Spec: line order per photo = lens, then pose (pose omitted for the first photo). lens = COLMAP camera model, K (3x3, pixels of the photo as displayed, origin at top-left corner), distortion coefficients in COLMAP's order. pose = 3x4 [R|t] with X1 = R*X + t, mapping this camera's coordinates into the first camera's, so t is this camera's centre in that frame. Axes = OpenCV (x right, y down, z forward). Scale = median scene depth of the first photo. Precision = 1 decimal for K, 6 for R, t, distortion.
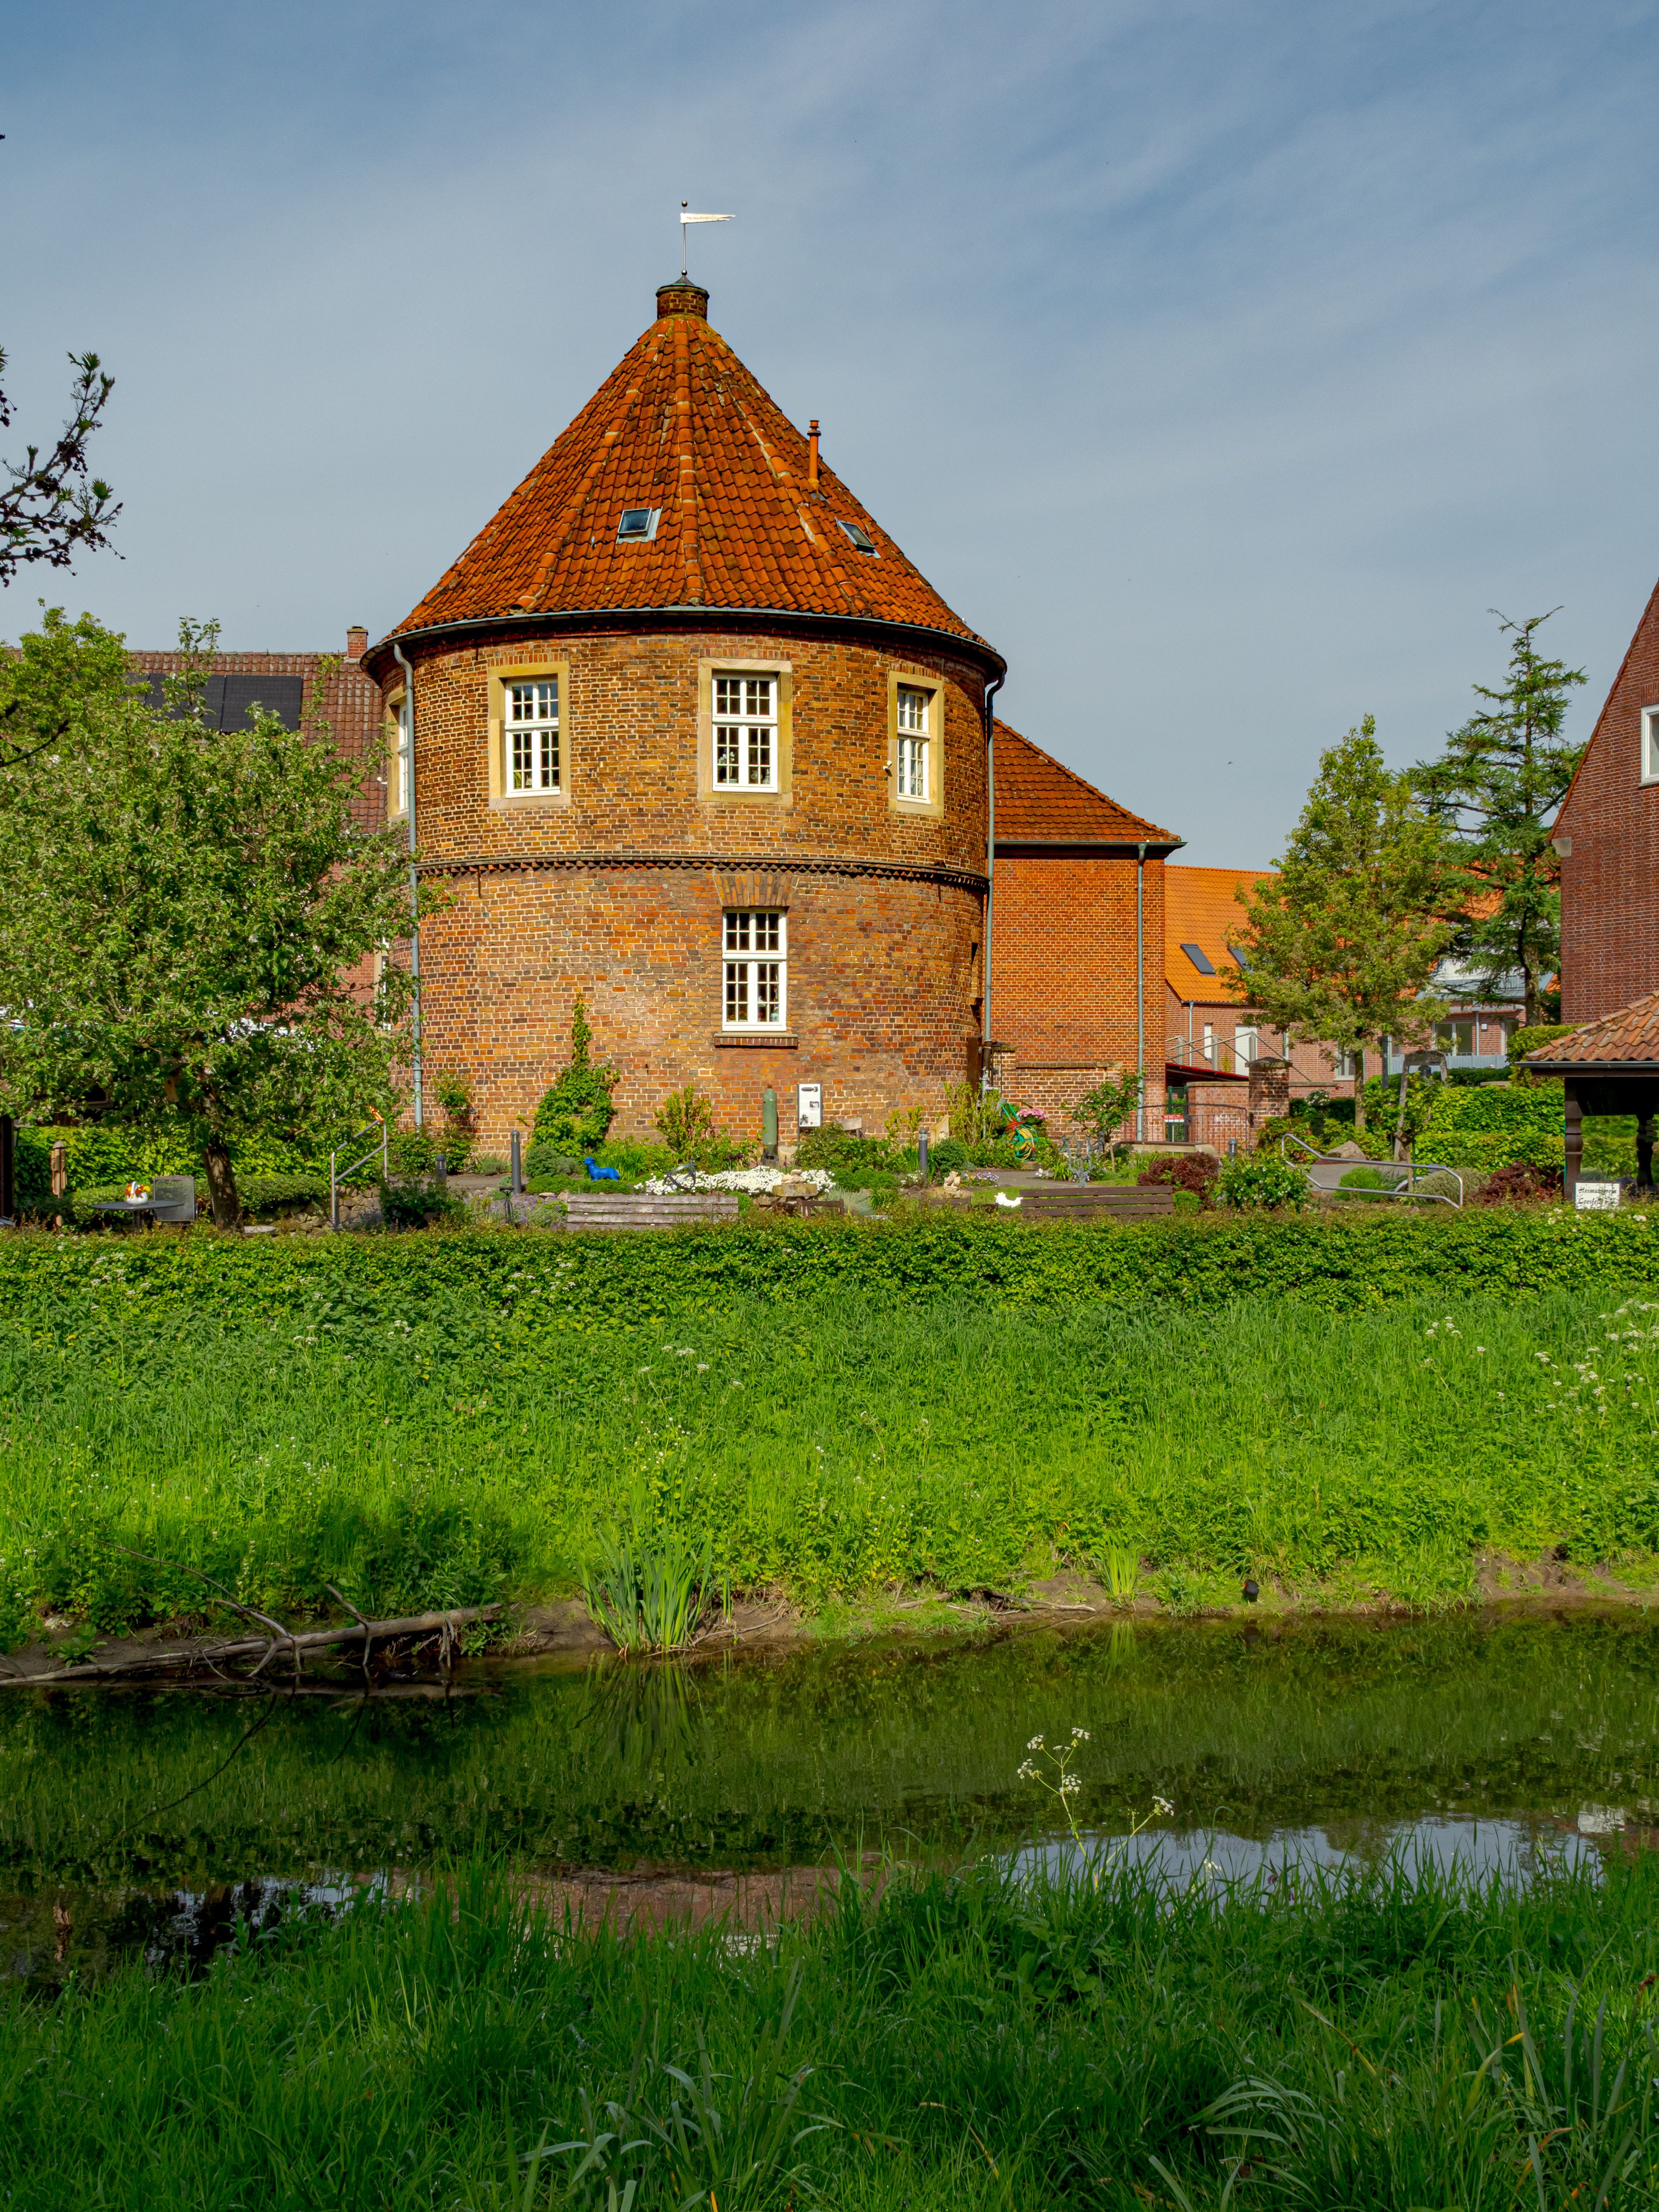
lens RADIAL K [[2773.6, 0, 818.1], [0, 2773.6, 1096.8], [0, 0, 1]] dist [0.006306, 0.000000]
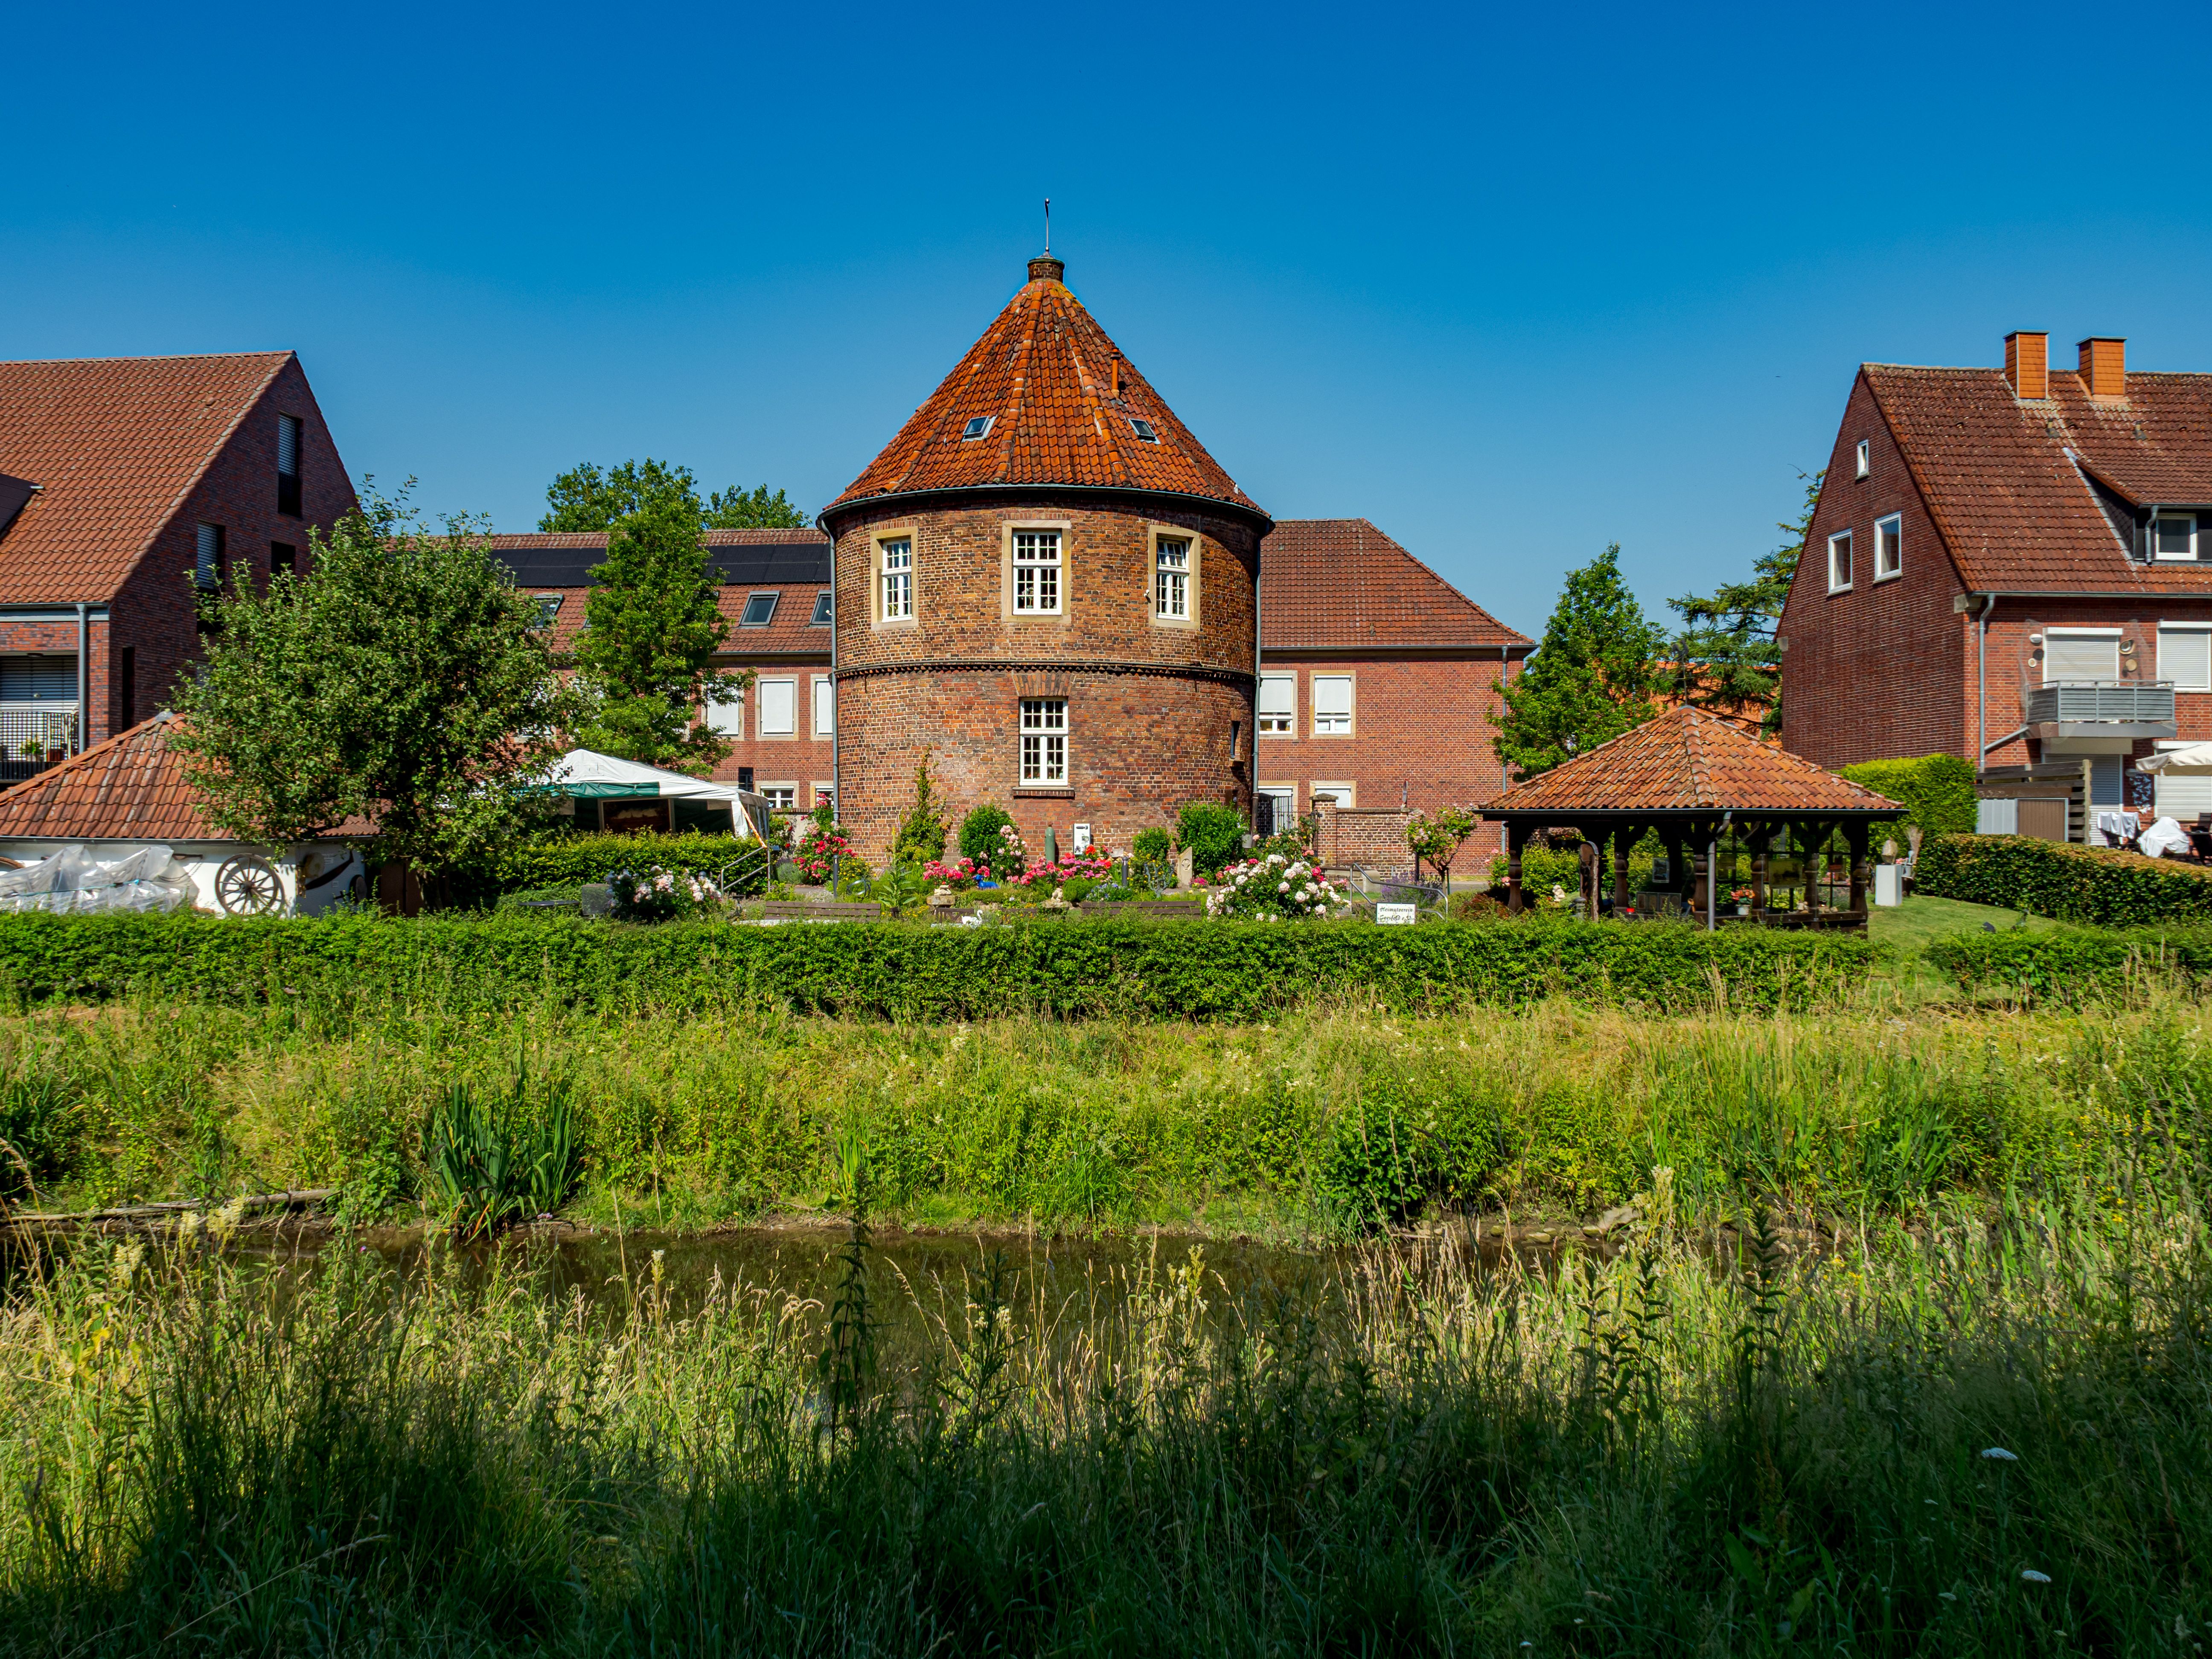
lens RADIAL K [[1936.7, 0, 1091.1], [0, 1936.7, 827.2], [0, 0, 1]] dist [-0.054140, 0.006395]
pose [[0.969375, 0.004582, -0.245542, 0.238707], [-0.005001, 0.999987, -0.001084, -0.001877], [0.245534, 0.002279, 0.969385, 0.060016]]
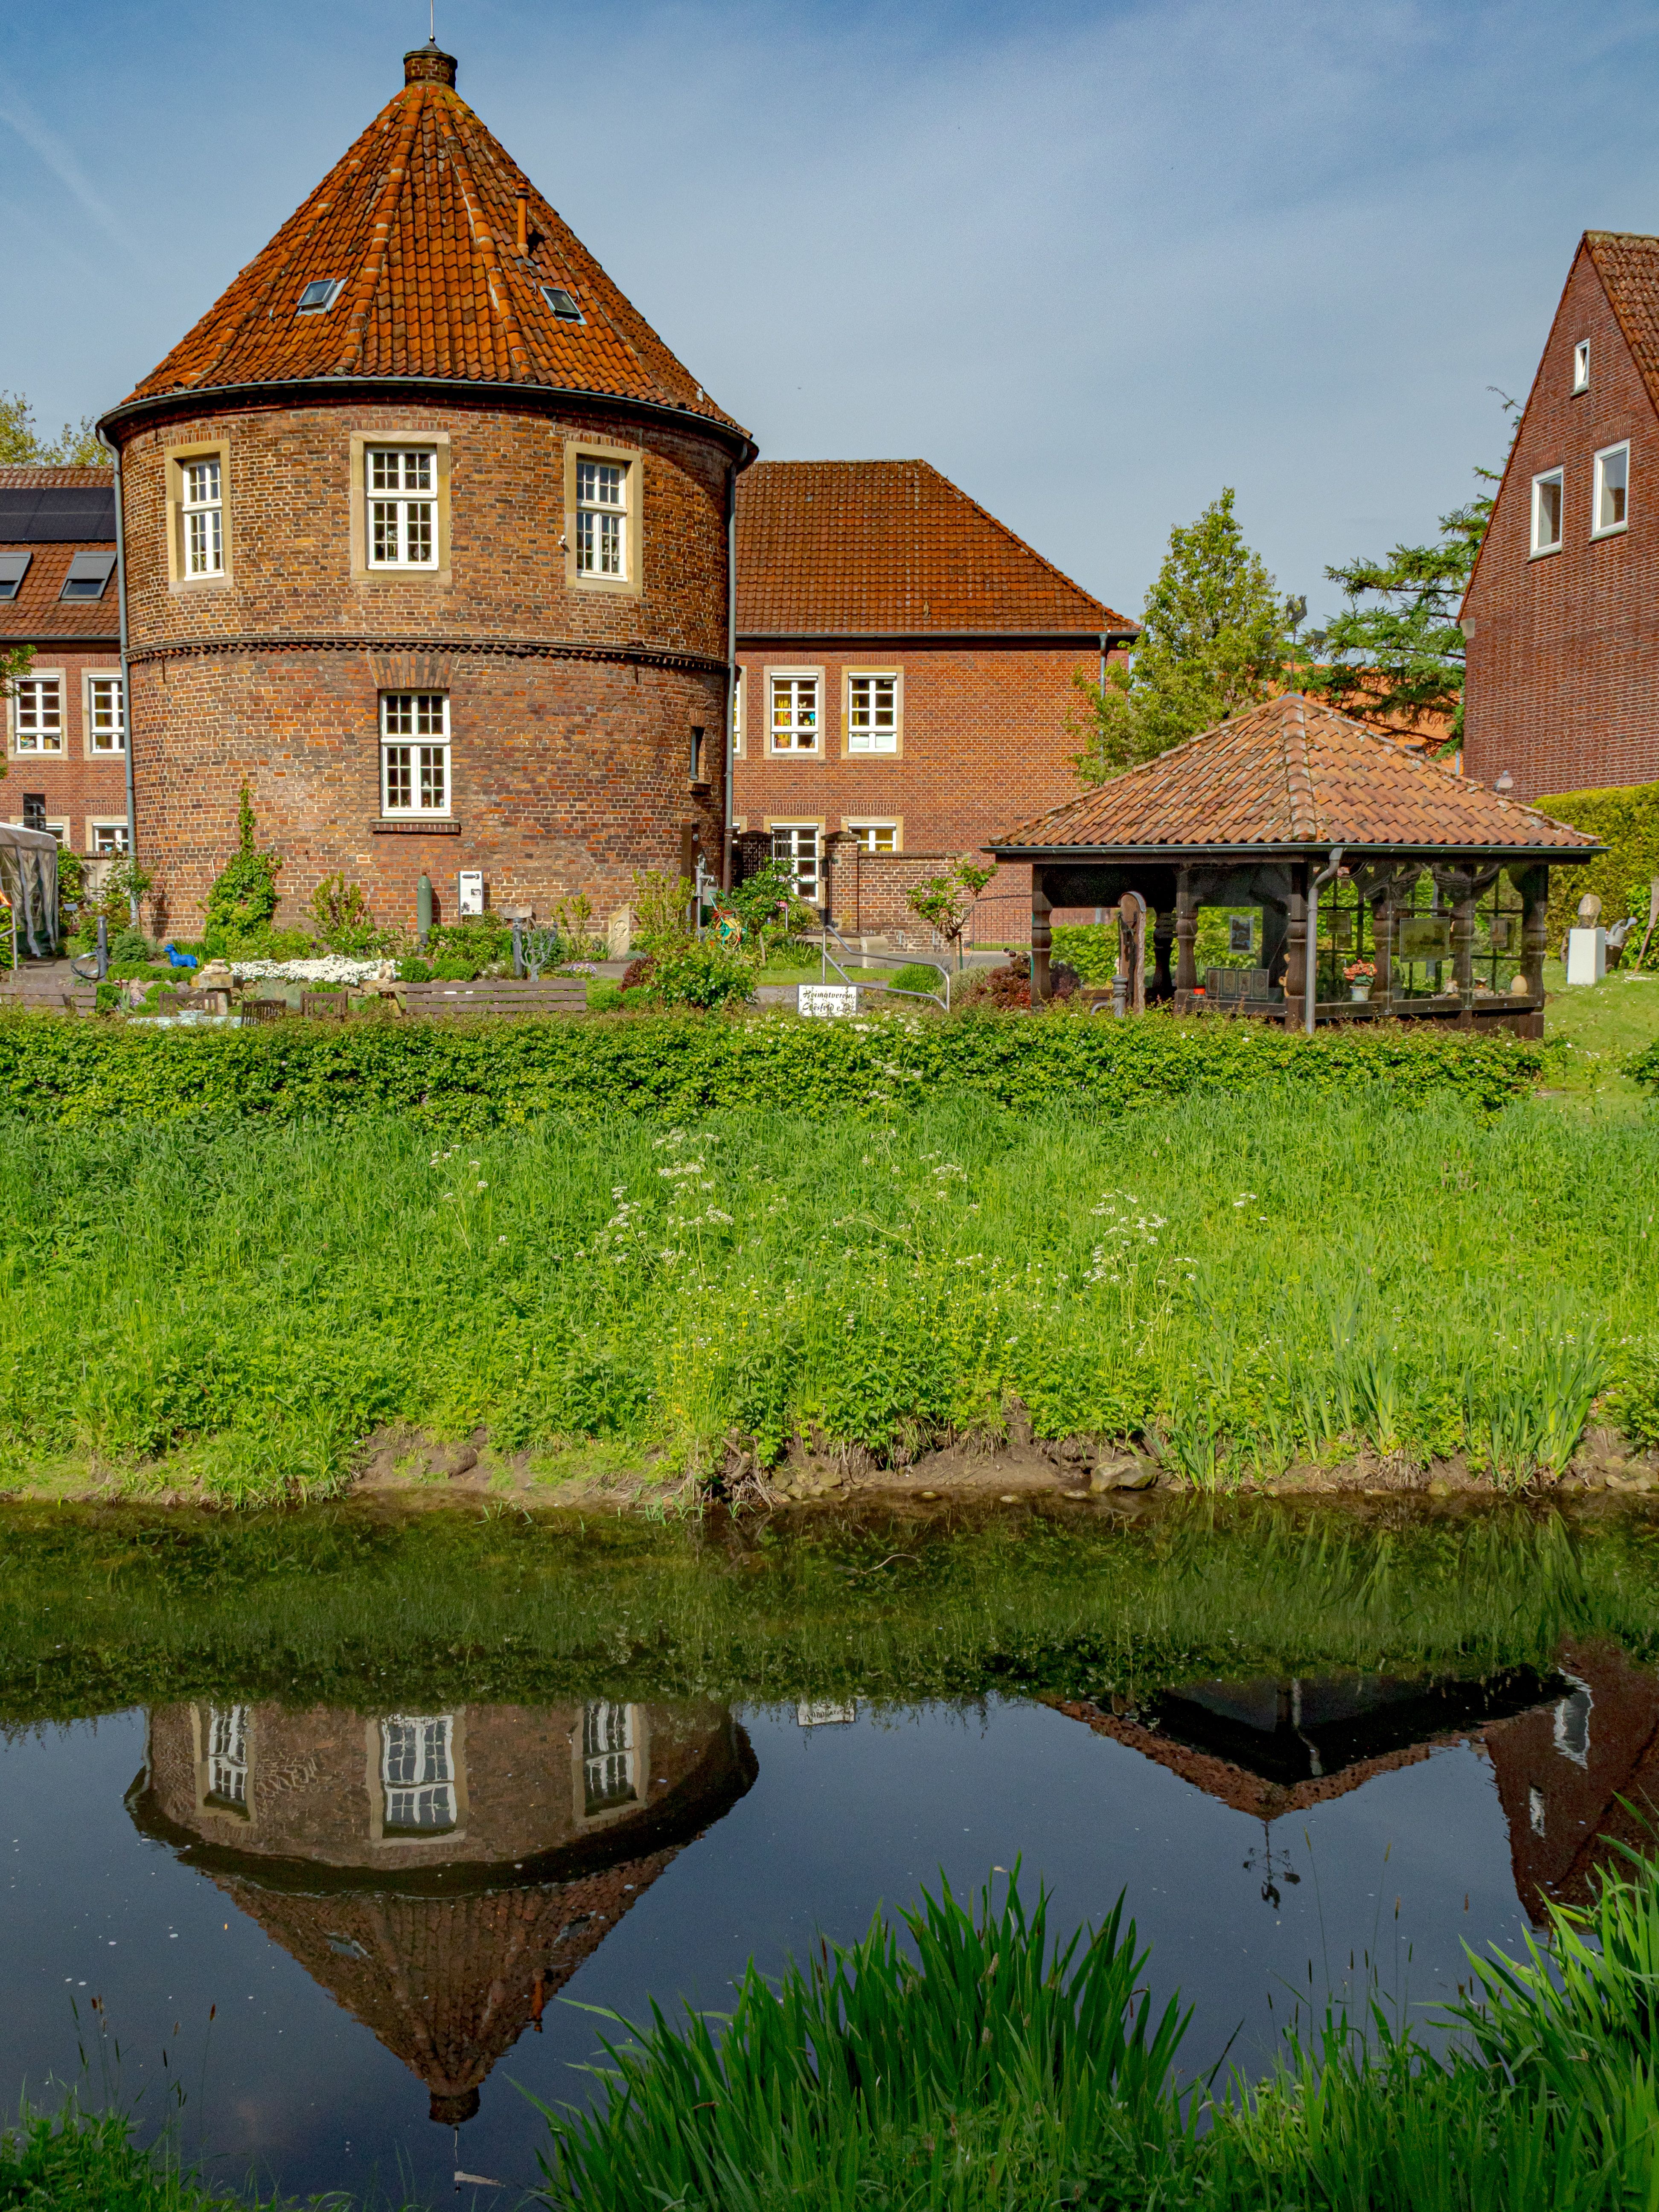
lens RADIAL K [[2421.1, 0, 821.0], [0, 2421.1, 1102.0], [0, 0, 1]] dist [-0.011282, 0.000000]
pose [[0.984488, 0.020265, -0.174279, 0.268479], [-0.004888, 0.996090, 0.088214, 0.000636], [0.175385, -0.085994, 0.980737, 0.174712]]
